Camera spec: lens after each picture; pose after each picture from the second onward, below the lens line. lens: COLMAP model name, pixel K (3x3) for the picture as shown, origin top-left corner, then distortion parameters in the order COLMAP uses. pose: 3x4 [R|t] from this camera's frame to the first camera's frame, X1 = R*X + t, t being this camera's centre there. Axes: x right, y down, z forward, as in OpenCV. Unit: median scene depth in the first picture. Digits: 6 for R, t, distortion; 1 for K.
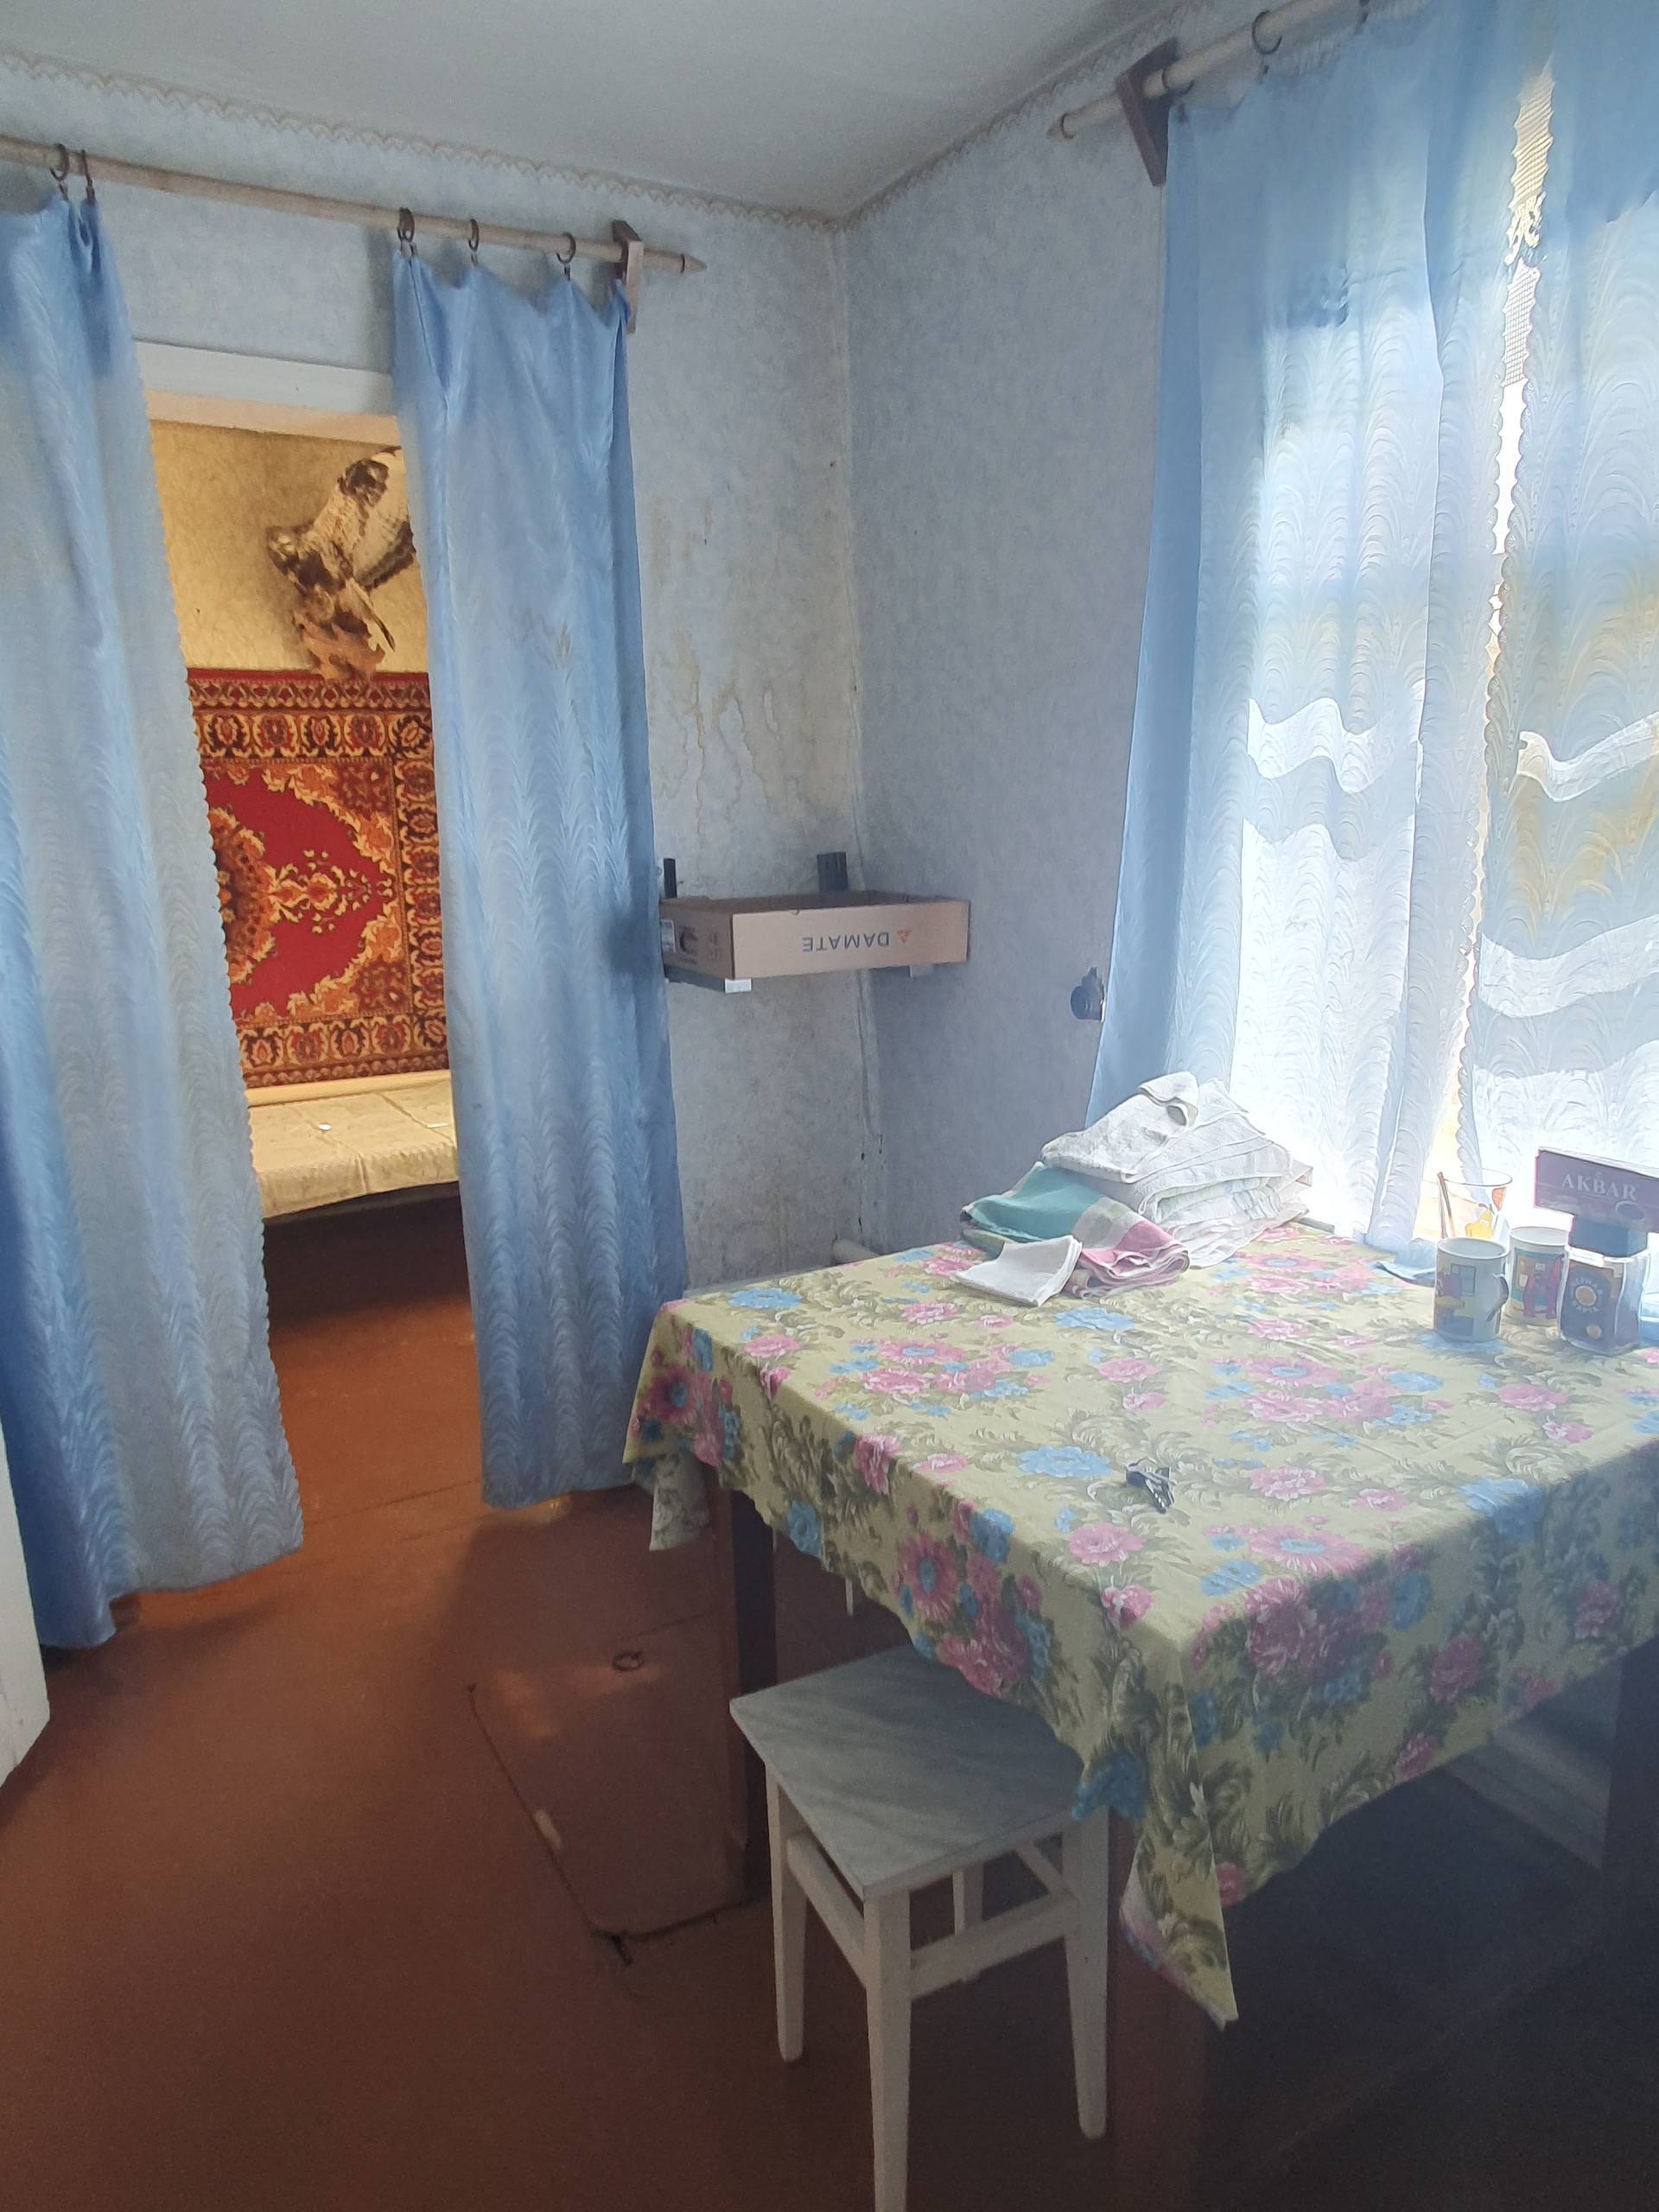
lens RADIAL K [[1445.1, 0, 824.9], [0, 1445.1, 1113.2], [0, 0, 1]] dist [0.018761, 0.000390]
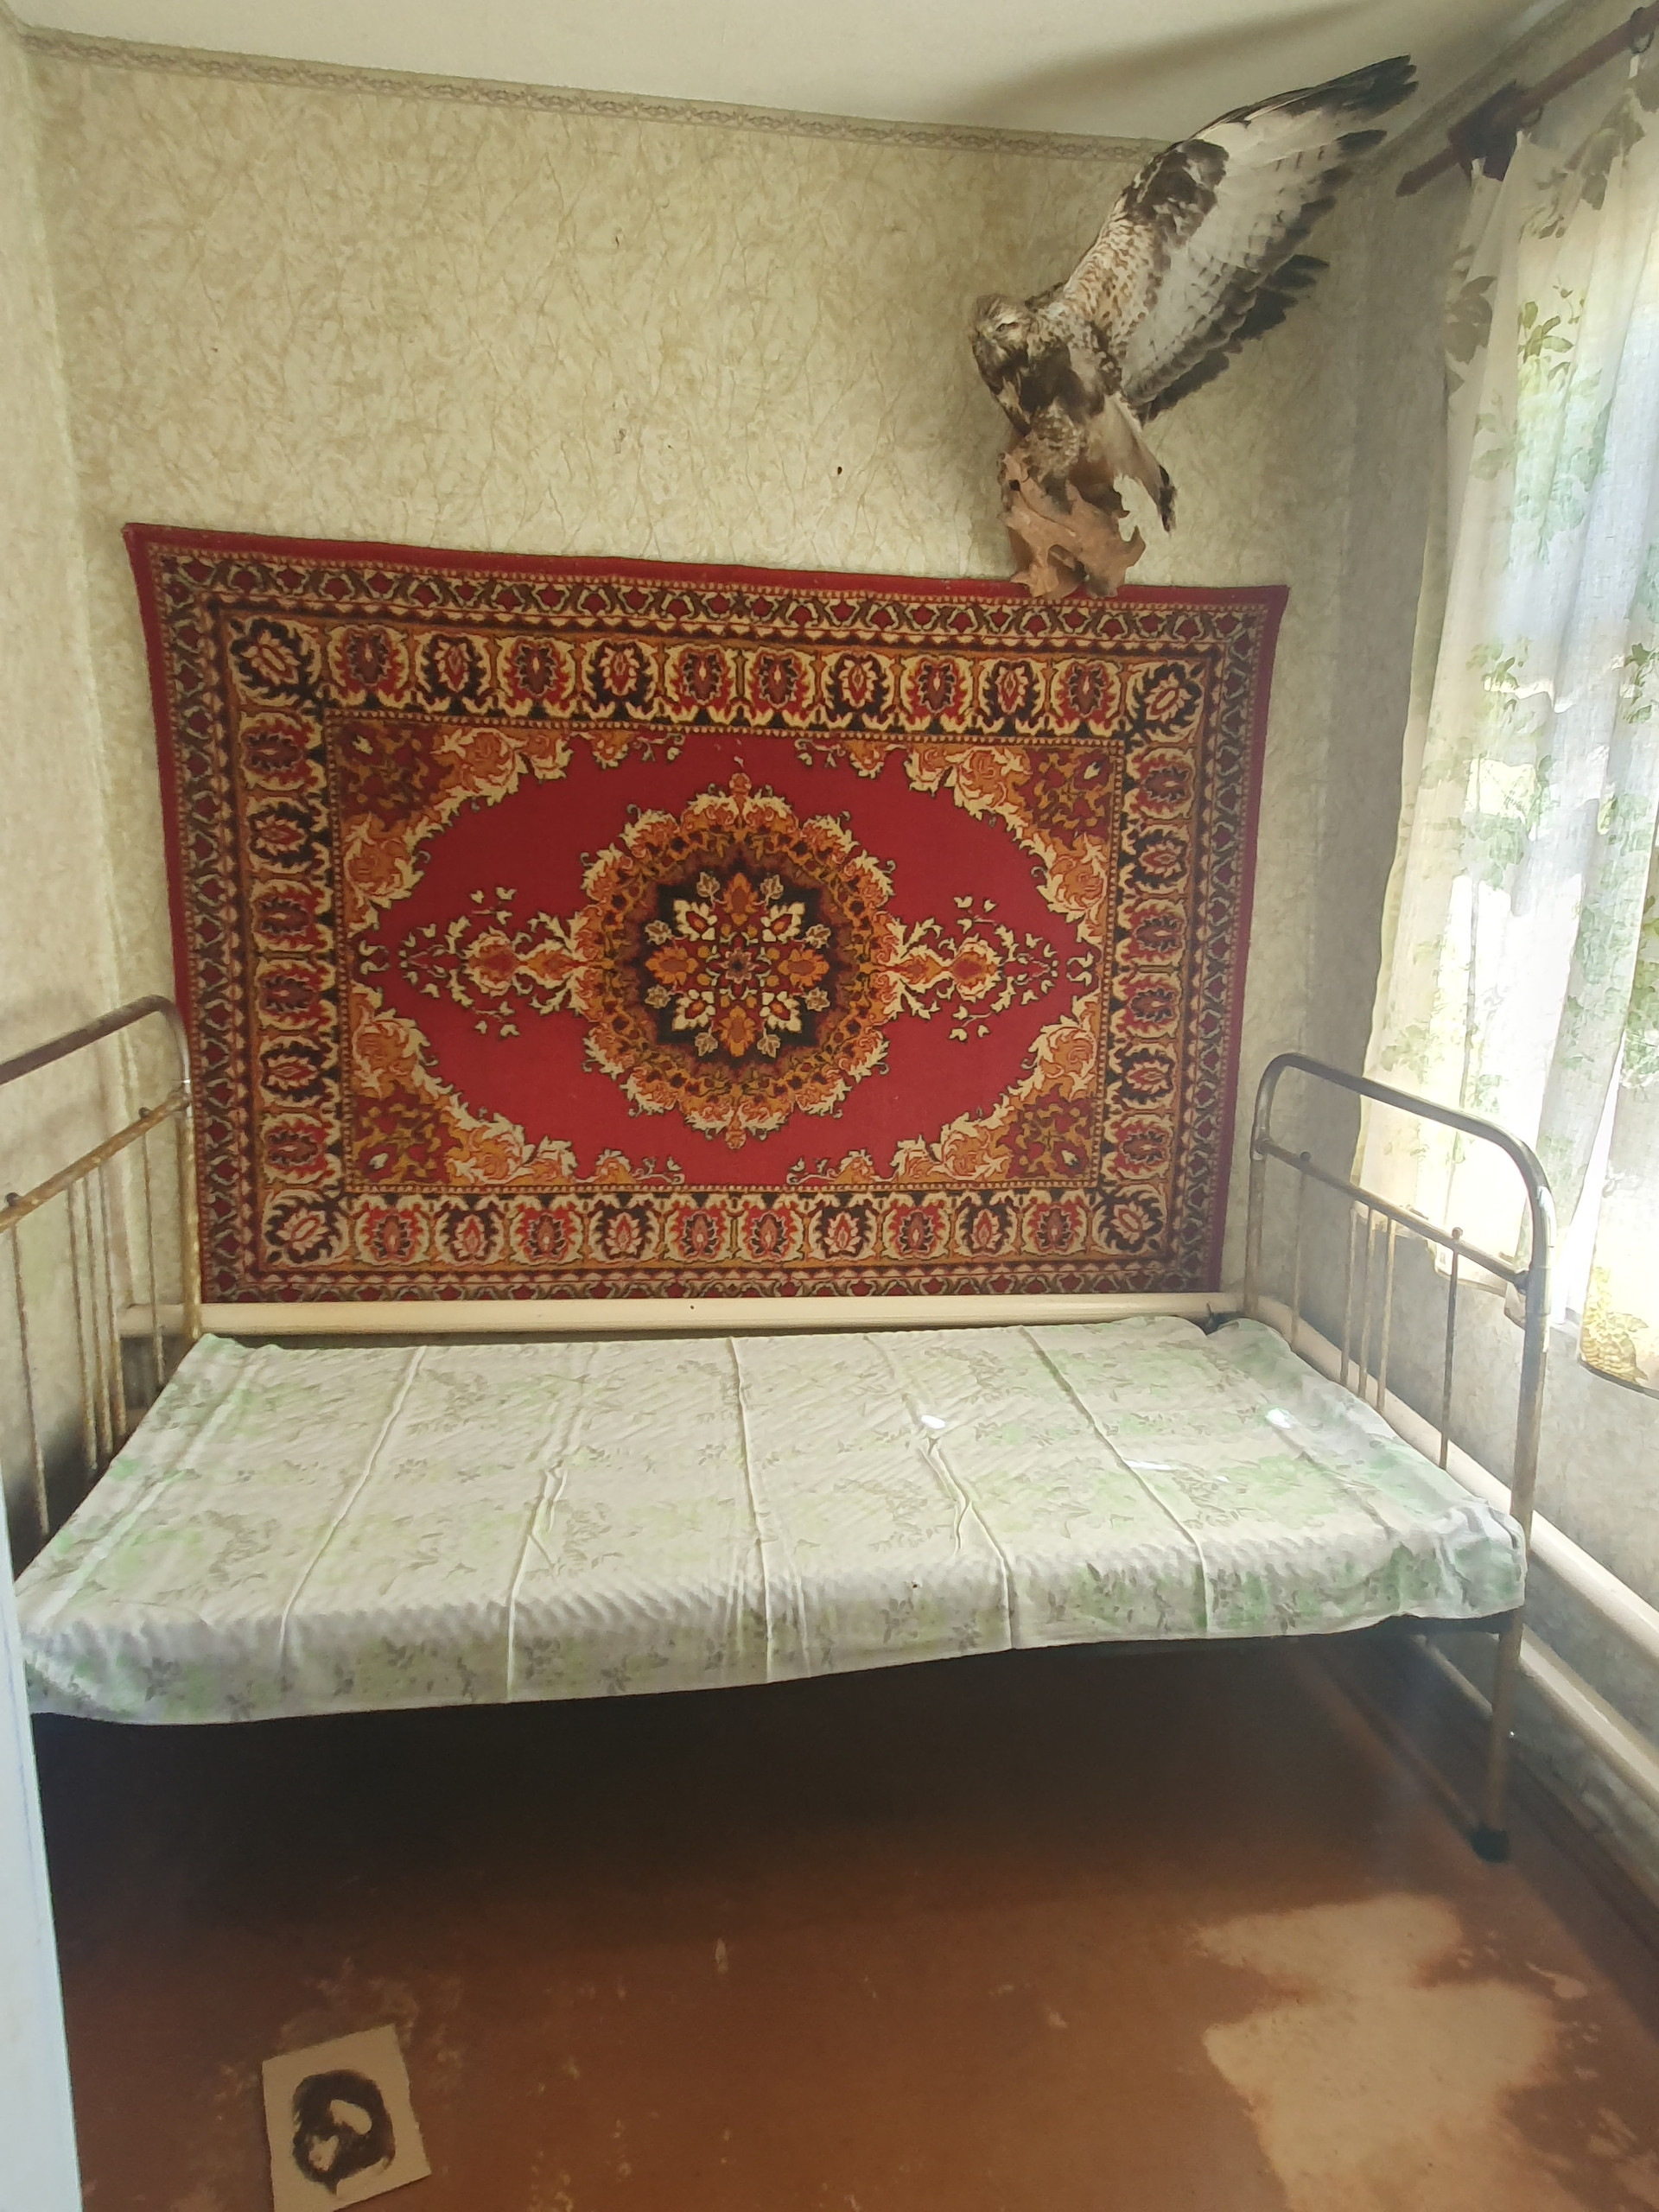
lens RADIAL K [[1445.1, 0, 828.6], [0, 1445.1, 1096.6], [0, 0, 1]] dist [0.018761, 0.000390]
pose [[0.923071, 0.117325, -0.366299, -0.187338], [-0.126038, 0.992025, 0.000128, -0.096670], [0.363393, 0.046049, 0.930497, 0.454918]]
